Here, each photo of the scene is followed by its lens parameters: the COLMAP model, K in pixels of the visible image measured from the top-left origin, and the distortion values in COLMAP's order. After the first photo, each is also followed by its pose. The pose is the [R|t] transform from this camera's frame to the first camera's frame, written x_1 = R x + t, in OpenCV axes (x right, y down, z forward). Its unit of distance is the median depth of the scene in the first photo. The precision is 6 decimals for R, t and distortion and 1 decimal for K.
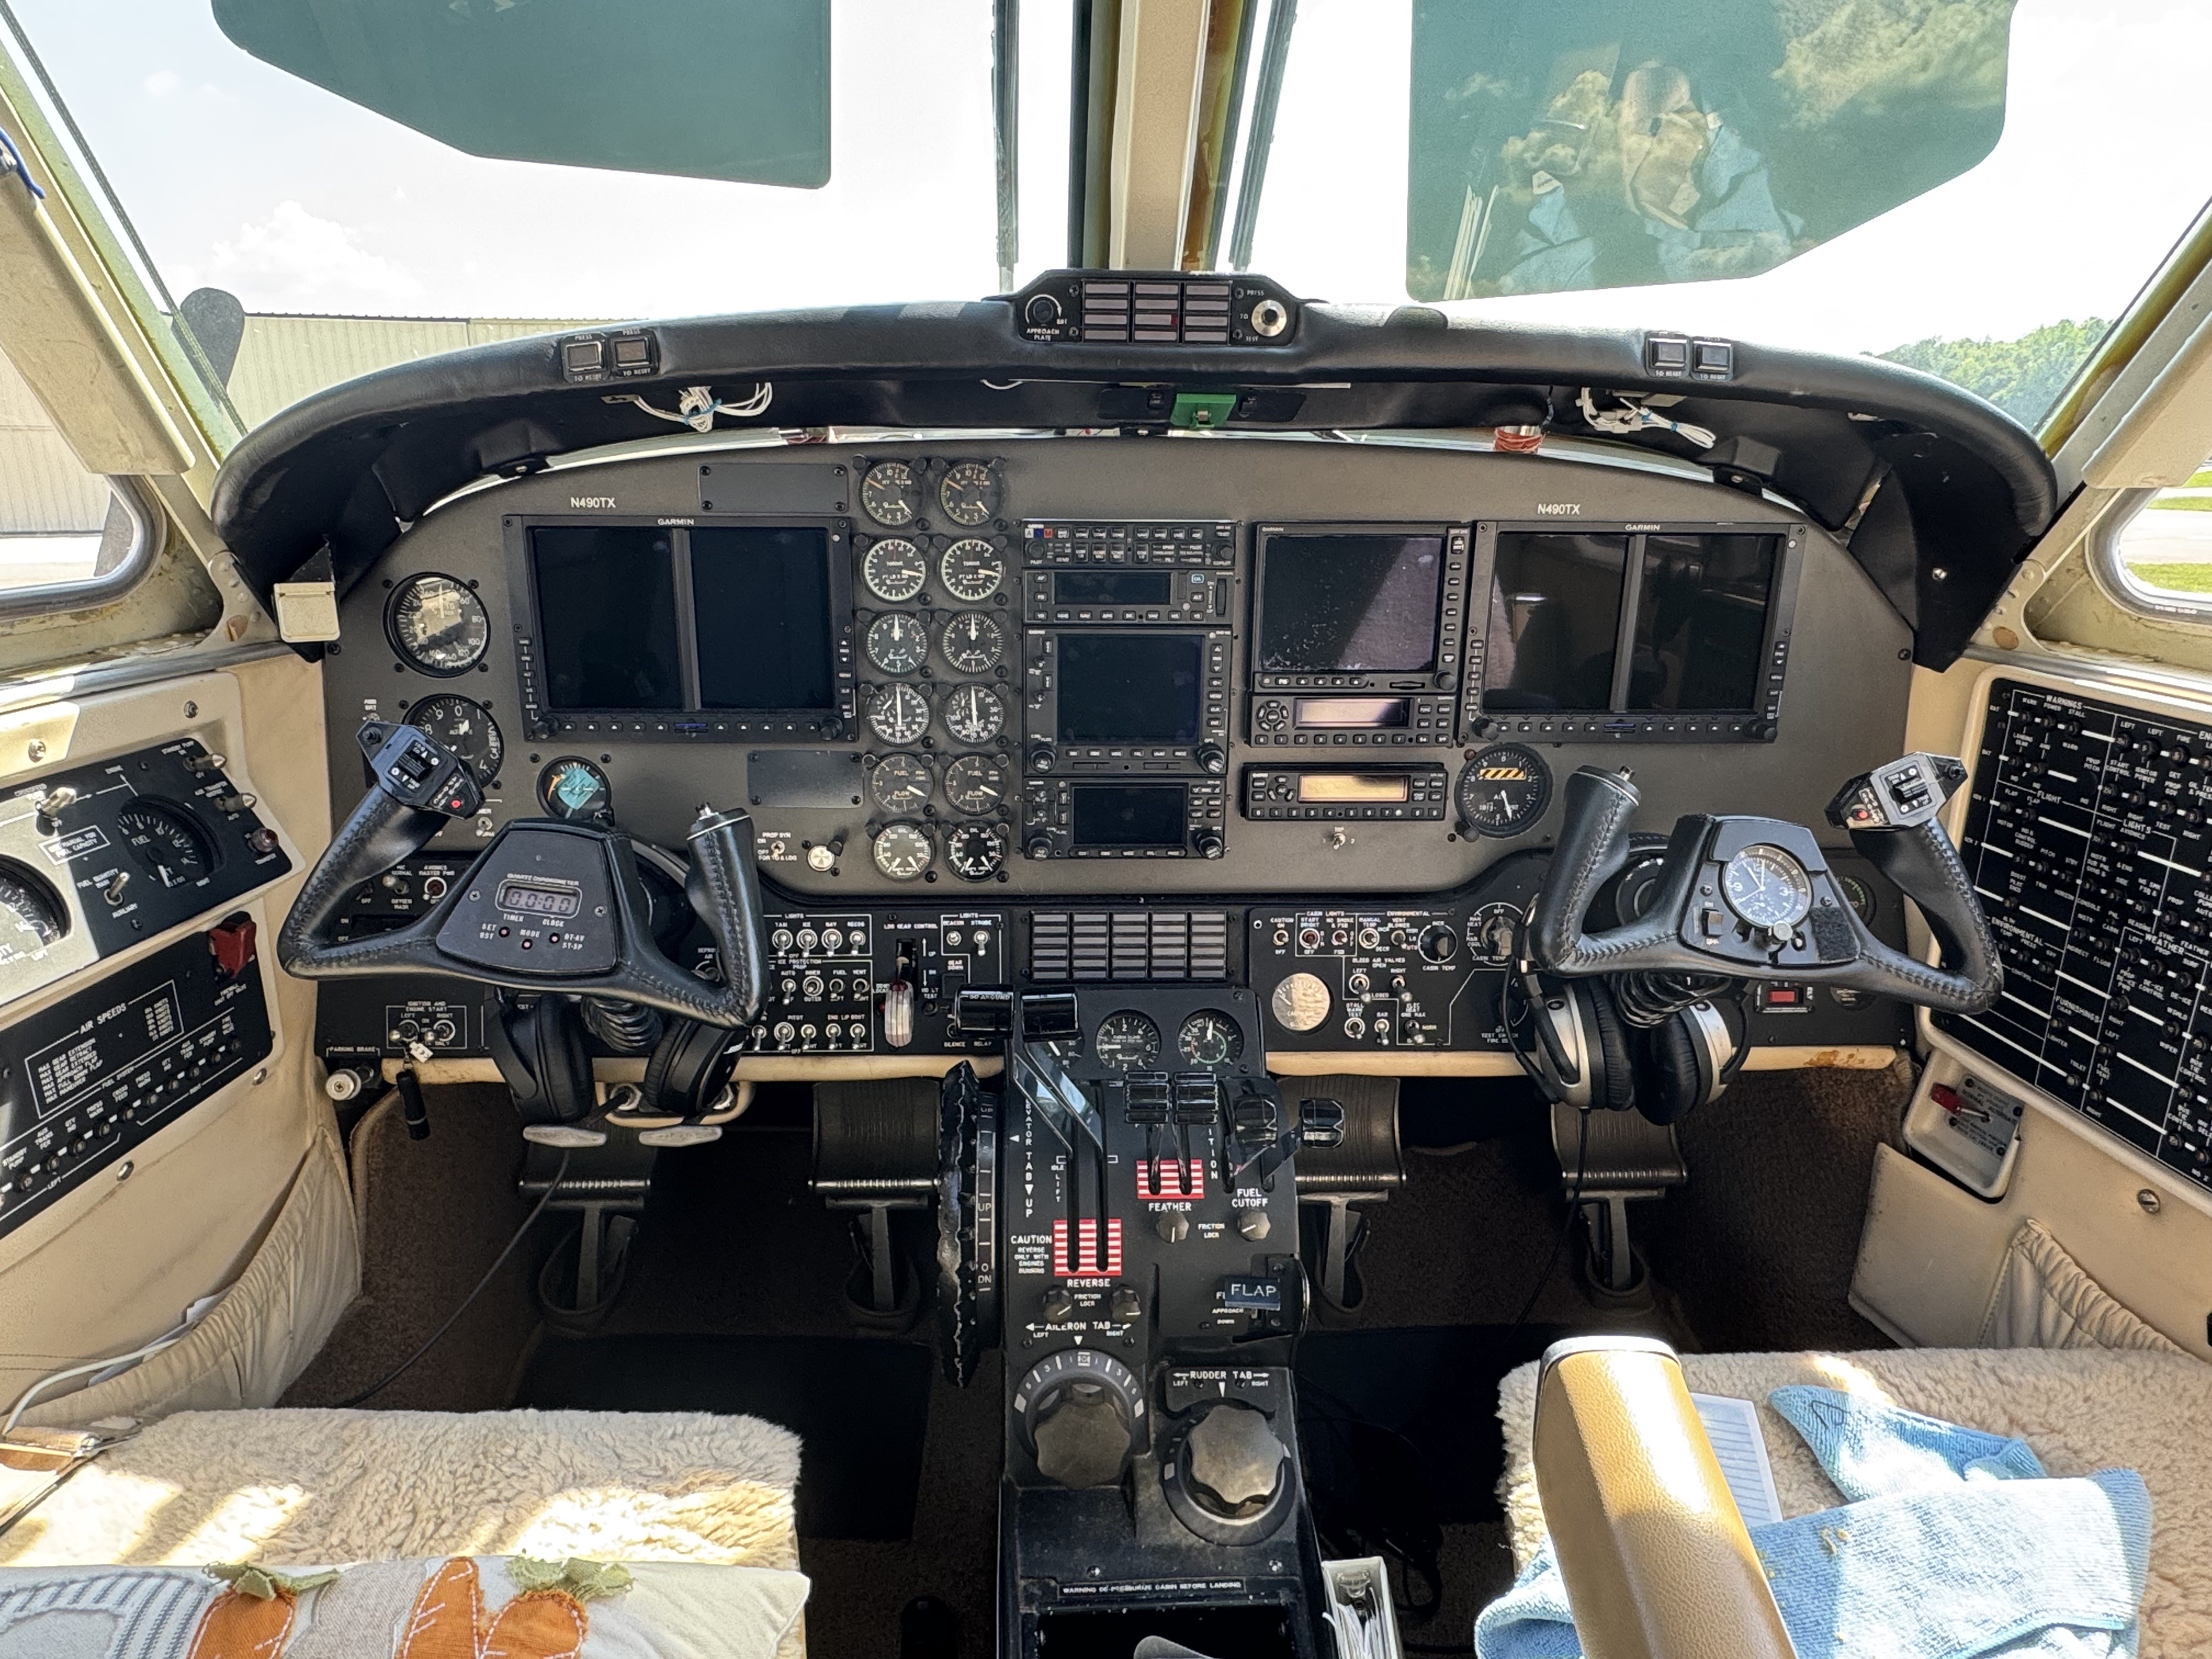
lens RADIAL K [[1362.8, 0, 1080.6], [0, 1362.8, 827.4], [0, 0, 1]] dist [-0.004392, 0.002402]
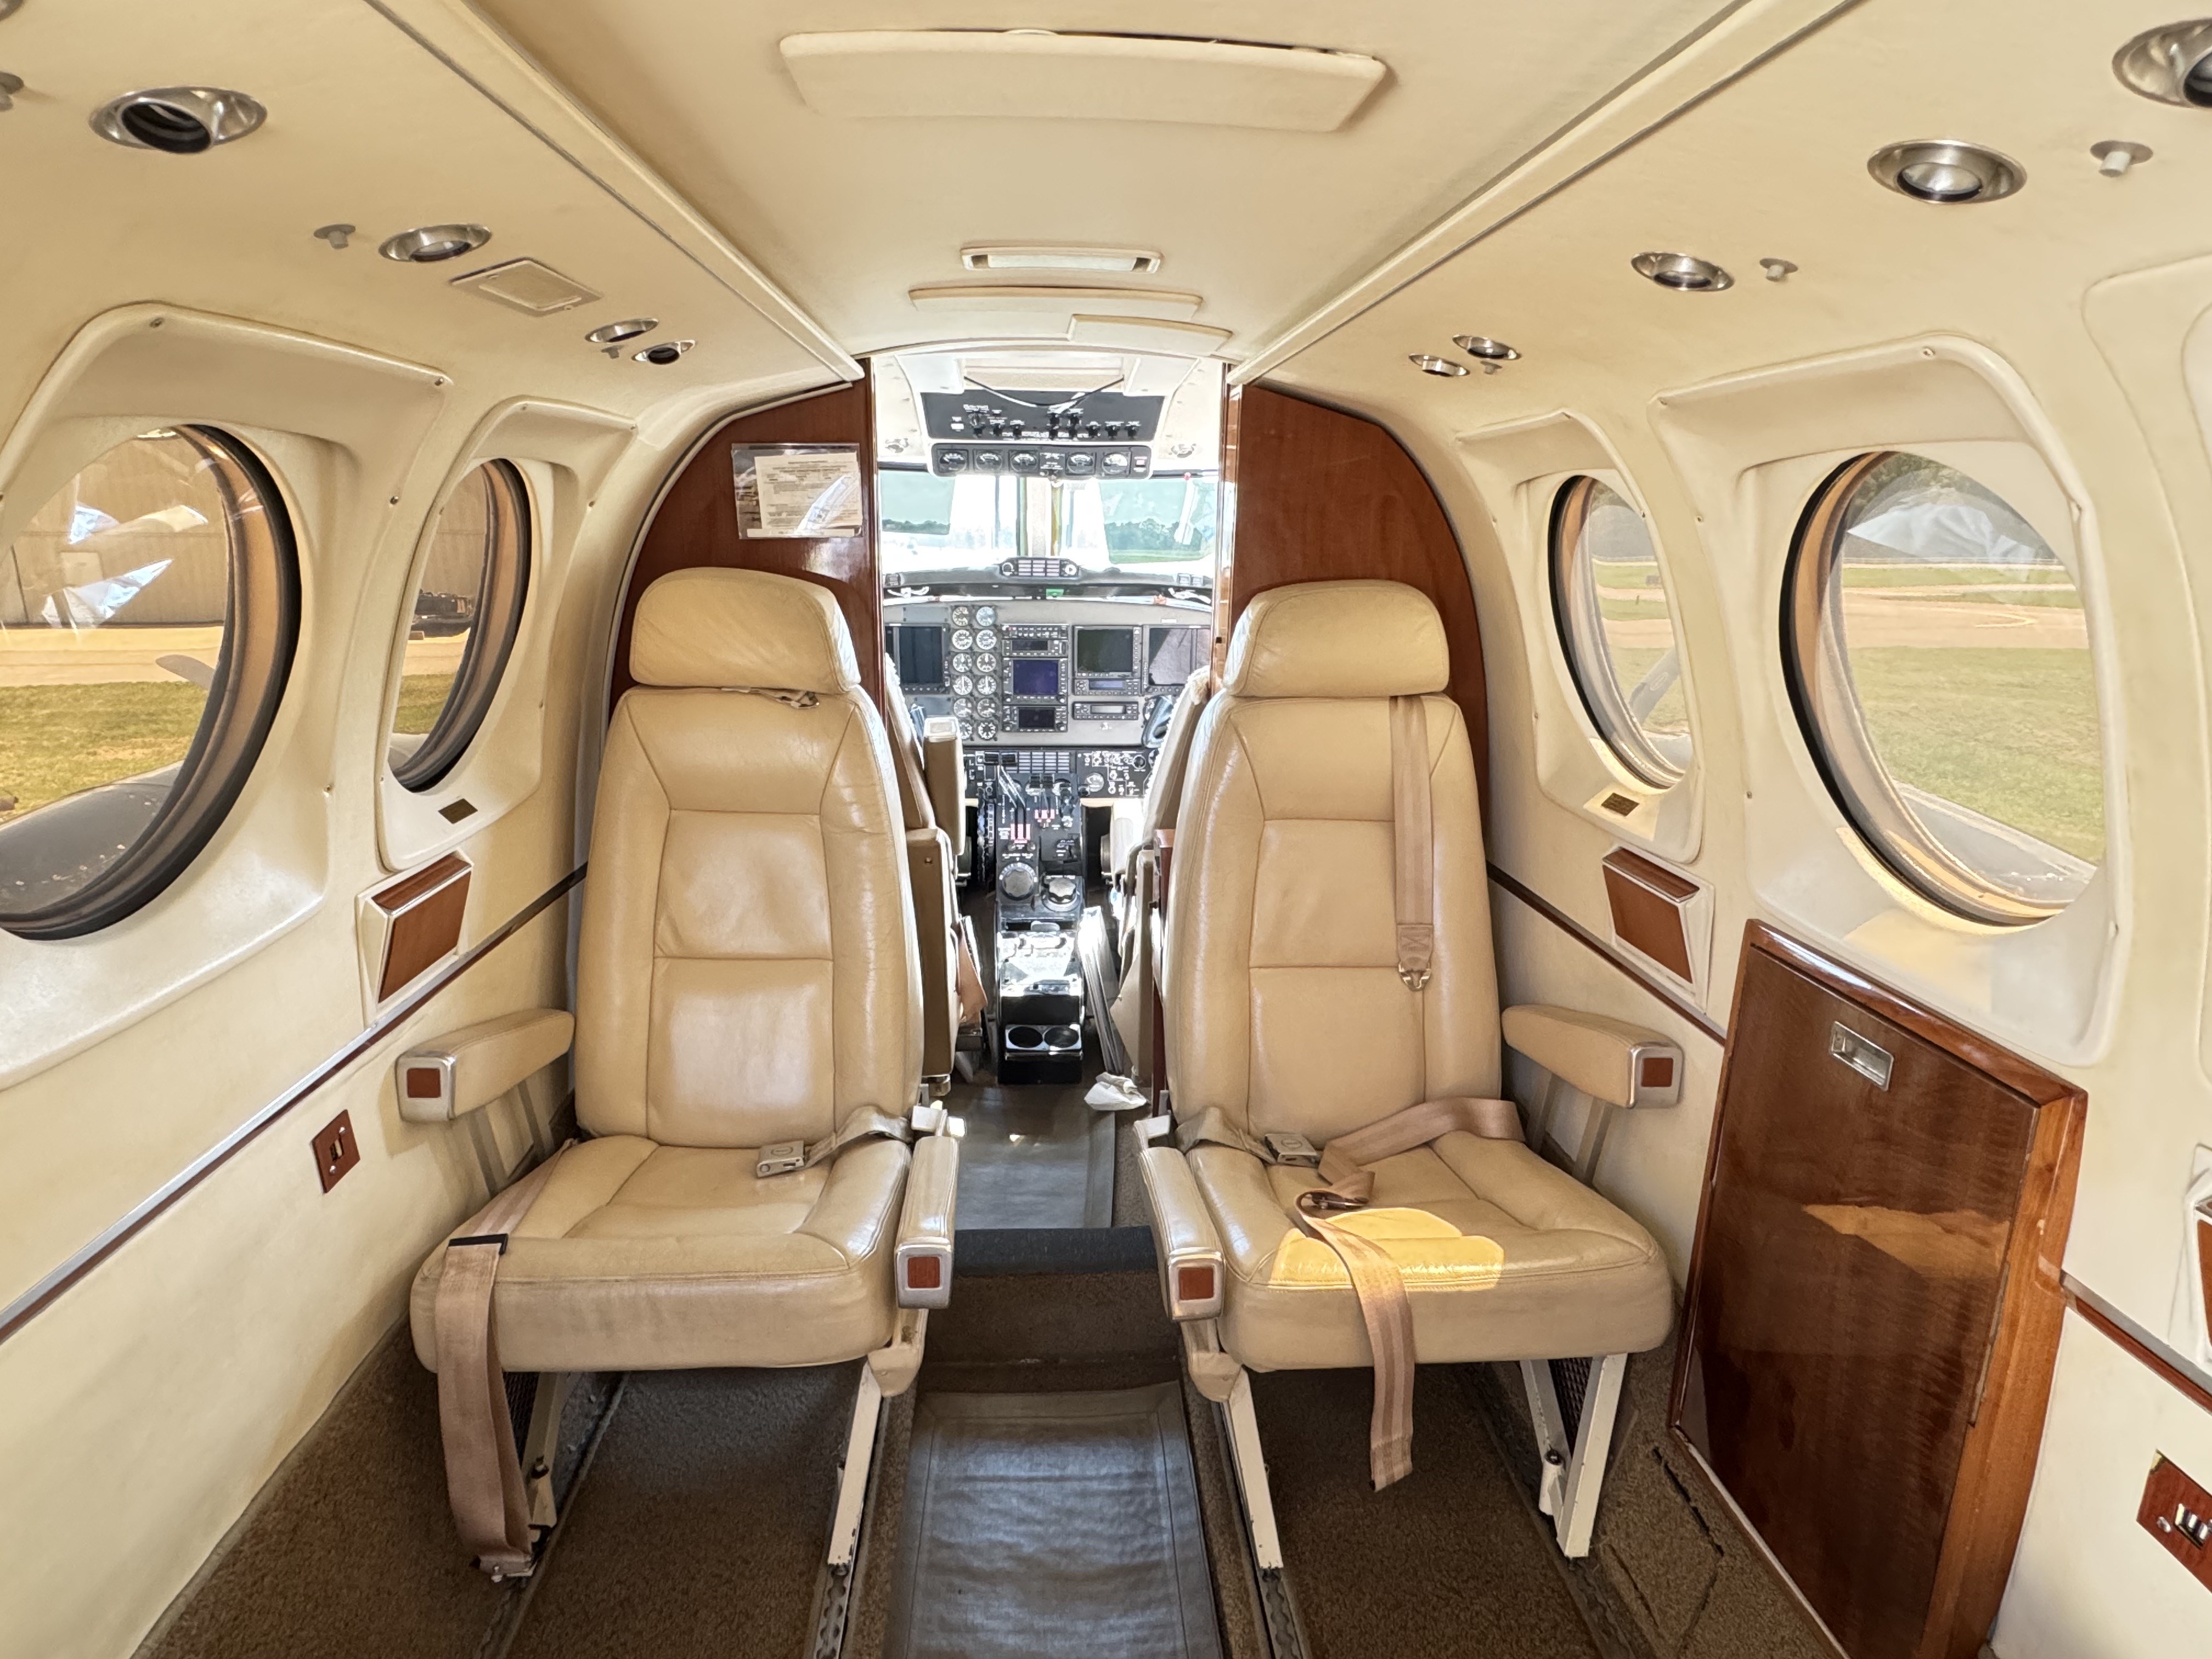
lens RADIAL K [[1228.2, 0, 1091.4], [0, 1228.2, 830.8], [0, 0, 1]] dist [-0.002711, -0.000854]
pose [[0.999713, -0.001681, 0.023894, 0.105751], [0.002628, 0.999210, -0.039643, 0.406884], [-0.023809, 0.039694, 0.998928, -2.028764]]
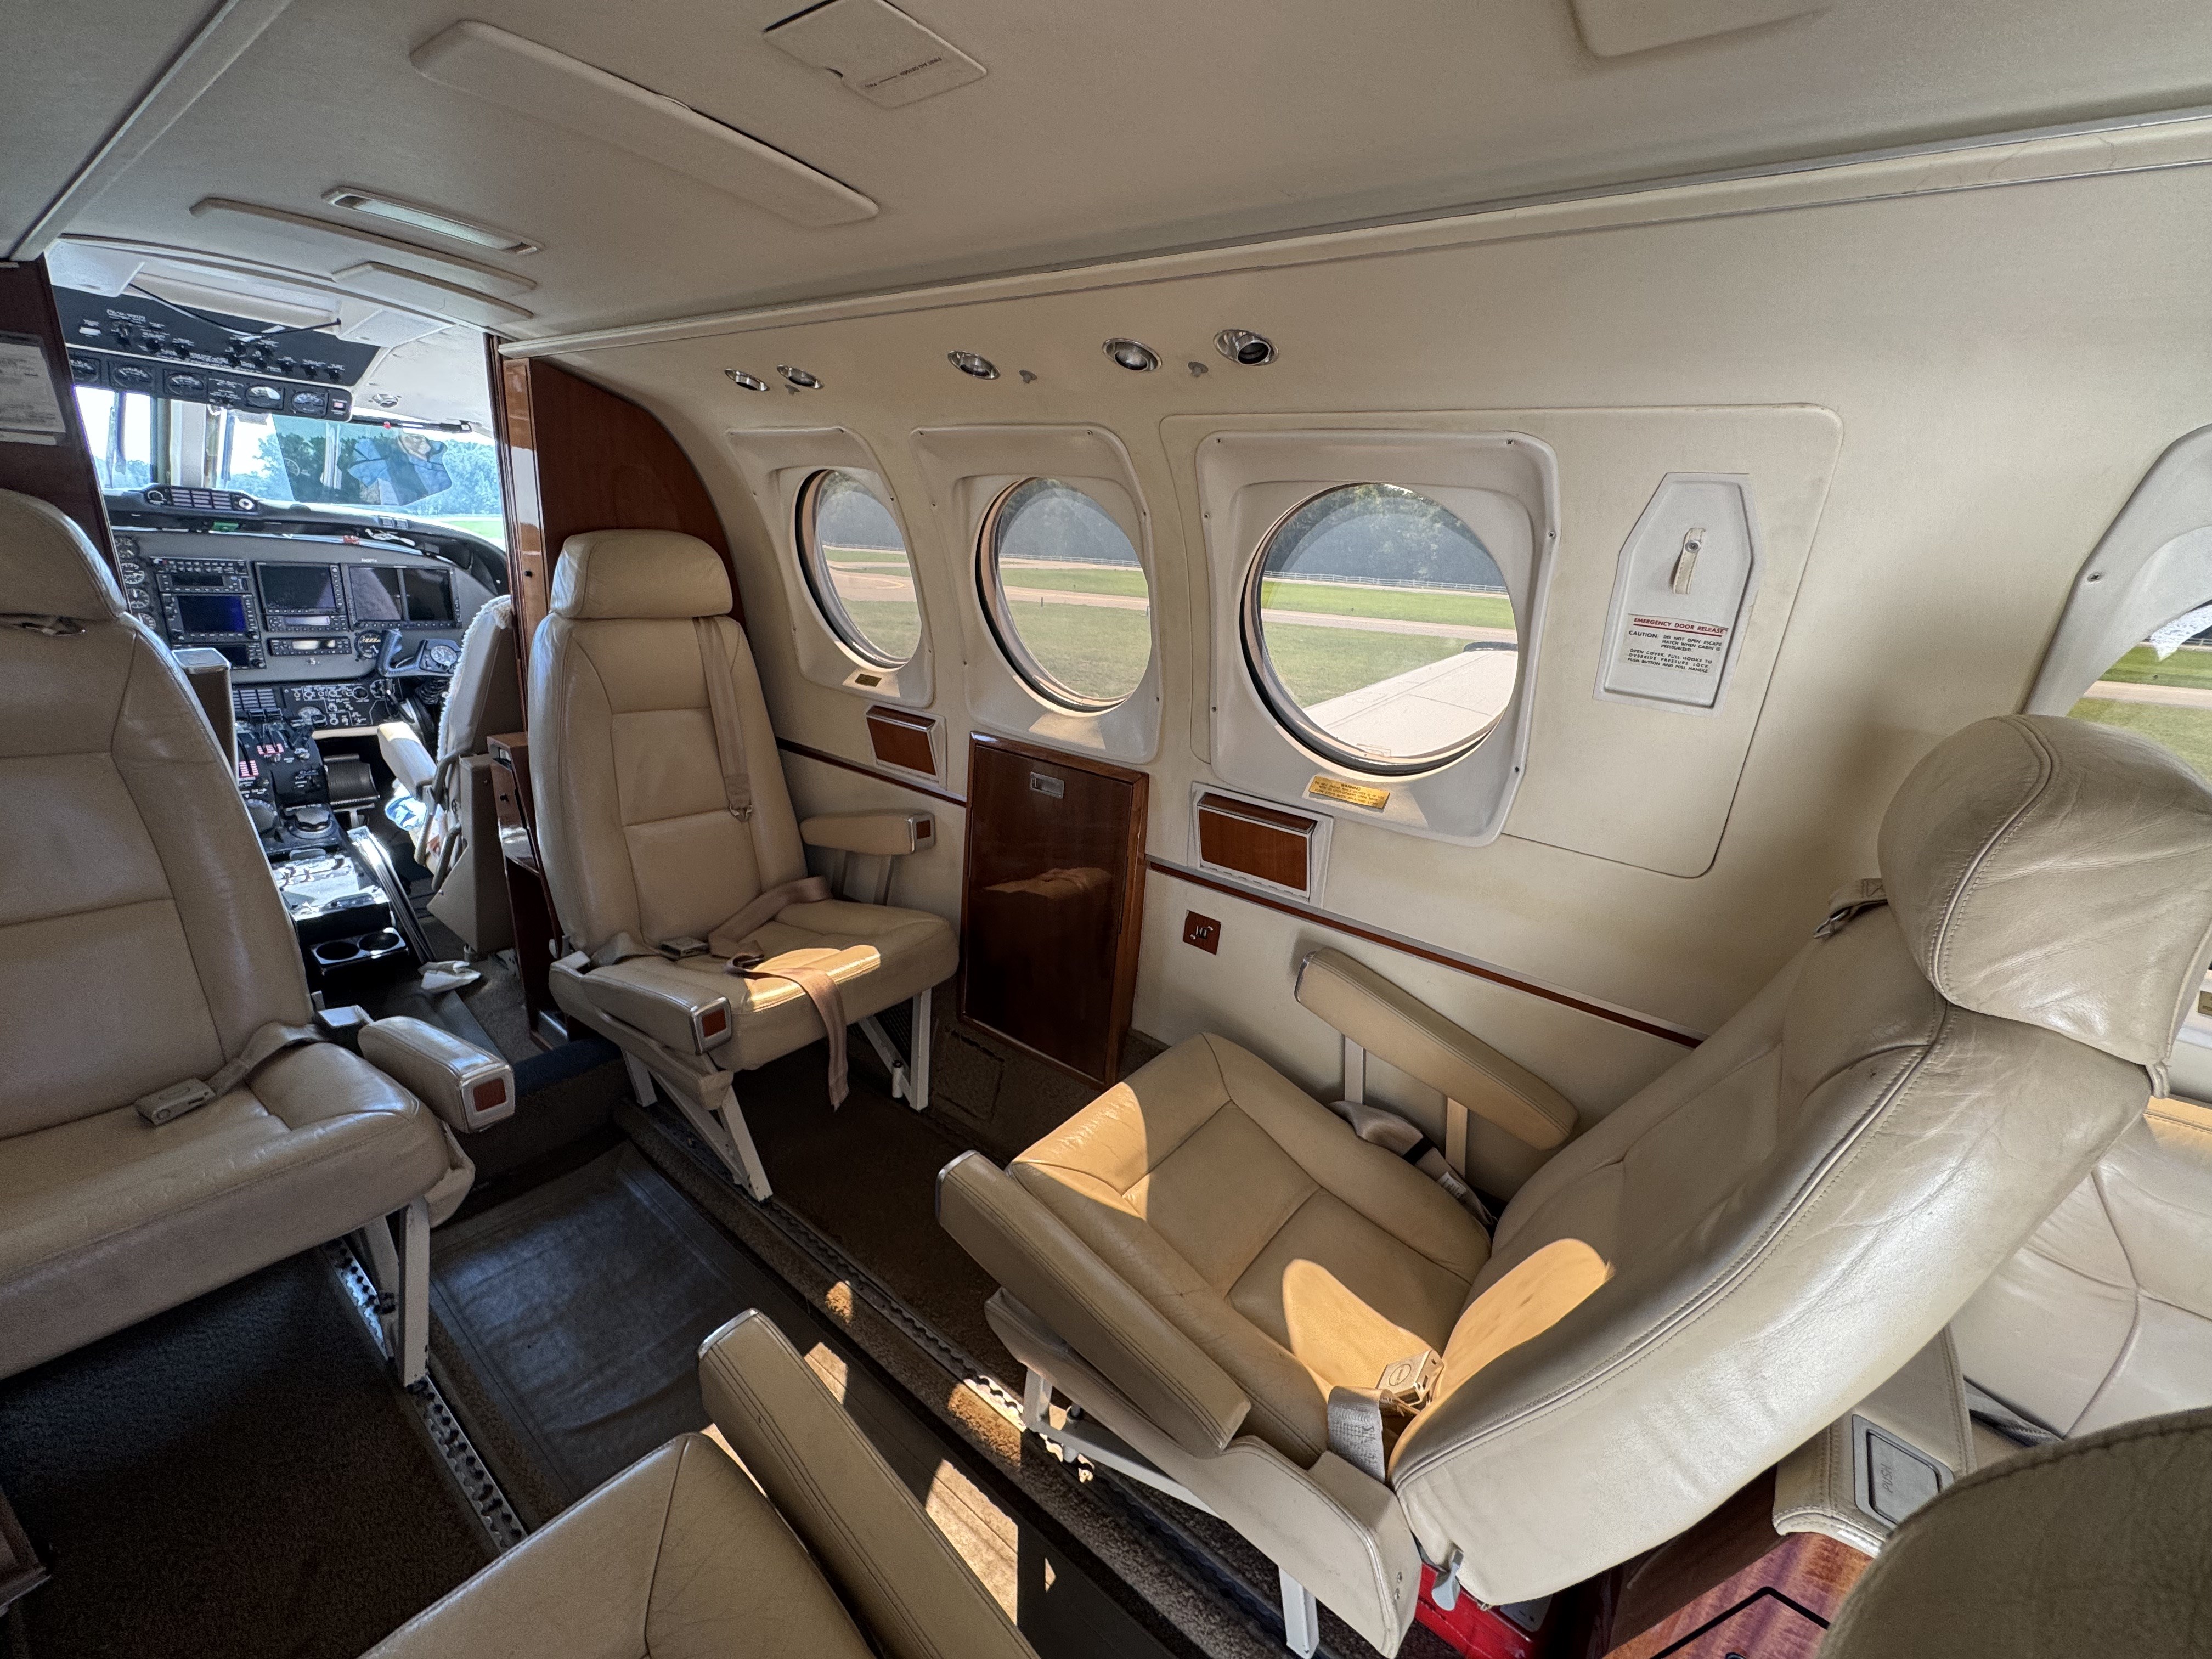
lens RADIAL K [[884.3, 0, 1105.8], [0, 884.3, 826.6], [0, 0, 1]] dist [-0.002780, 0.000465]
pose [[0.626342, -0.185740, 0.757097, -0.334339], [0.139335, 0.982234, 0.125702, 0.451706], [-0.766995, 0.026758, 0.641095, -2.049304]]
